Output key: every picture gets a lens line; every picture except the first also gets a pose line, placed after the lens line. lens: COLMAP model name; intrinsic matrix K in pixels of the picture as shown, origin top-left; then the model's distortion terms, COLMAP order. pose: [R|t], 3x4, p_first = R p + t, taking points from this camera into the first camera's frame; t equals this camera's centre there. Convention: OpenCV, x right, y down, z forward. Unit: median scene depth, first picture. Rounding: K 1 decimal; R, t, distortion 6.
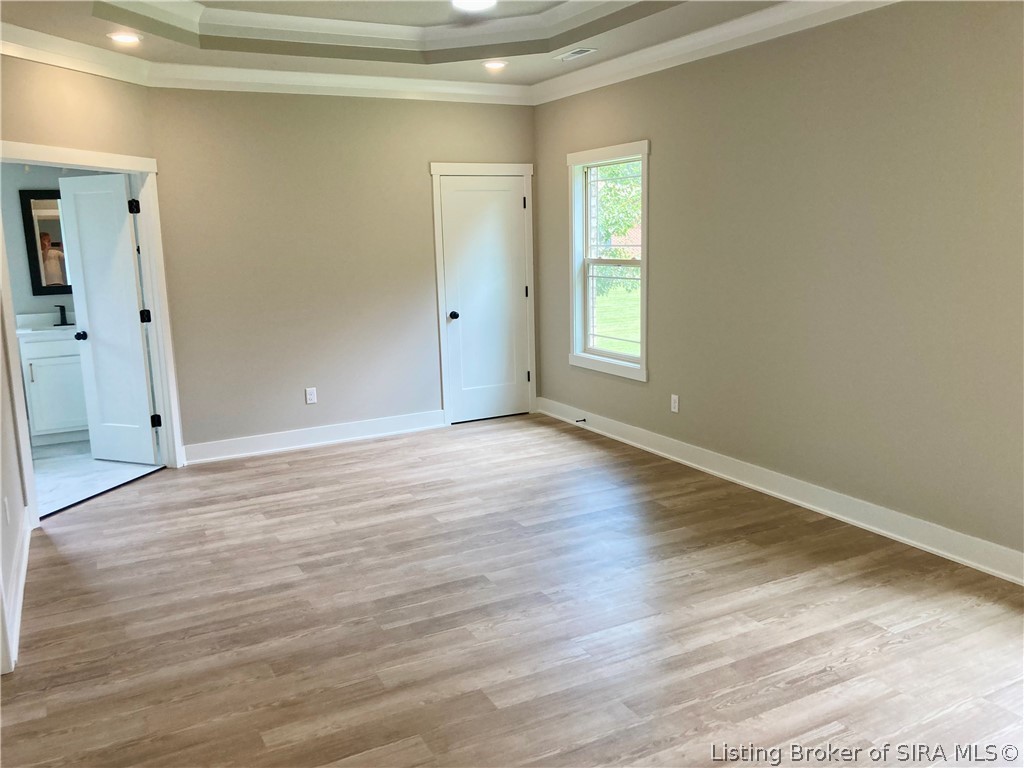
lens RADIAL K [[827.9, 0, 512.0], [0, 827.9, 384.0], [0, 0, 1]] dist [0.049092, -0.002306]
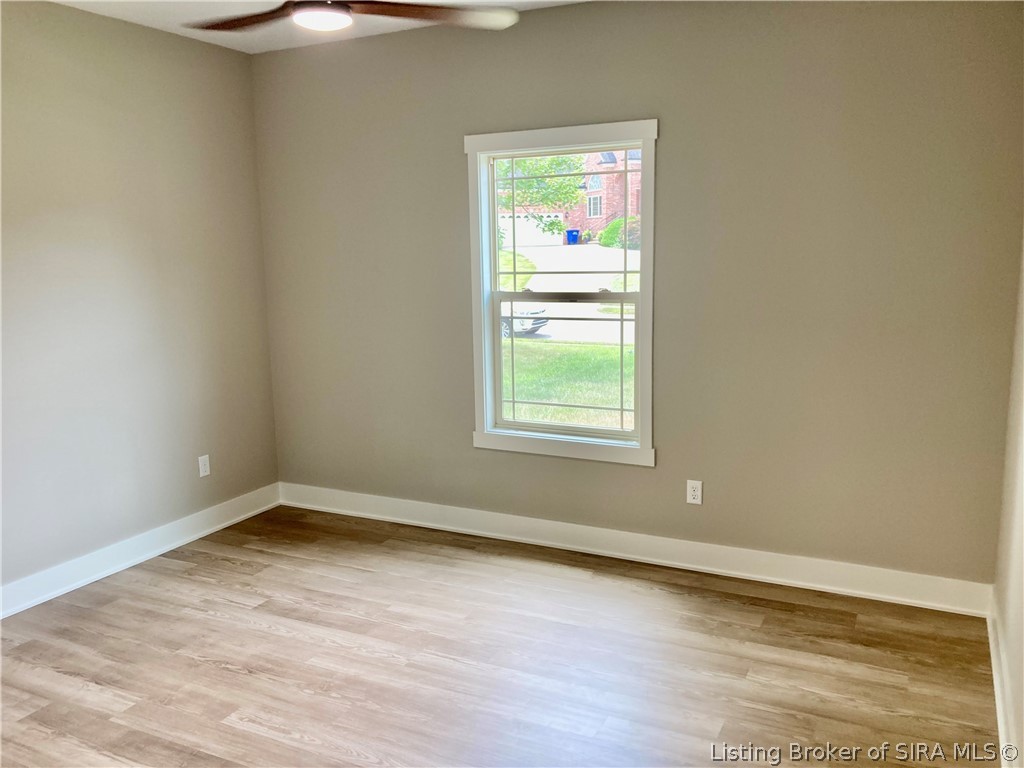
lens RADIAL K [[827.9, 0, 512.0], [0, 827.9, 384.0], [0, 0, 1]] dist [0.049092, -0.002306]
pose [[0.845543, -0.093503, 0.525656, -0.269520], [0.105617, 0.994382, 0.006990, -0.080629], [-0.523357, 0.049608, 0.850668, 0.425134]]
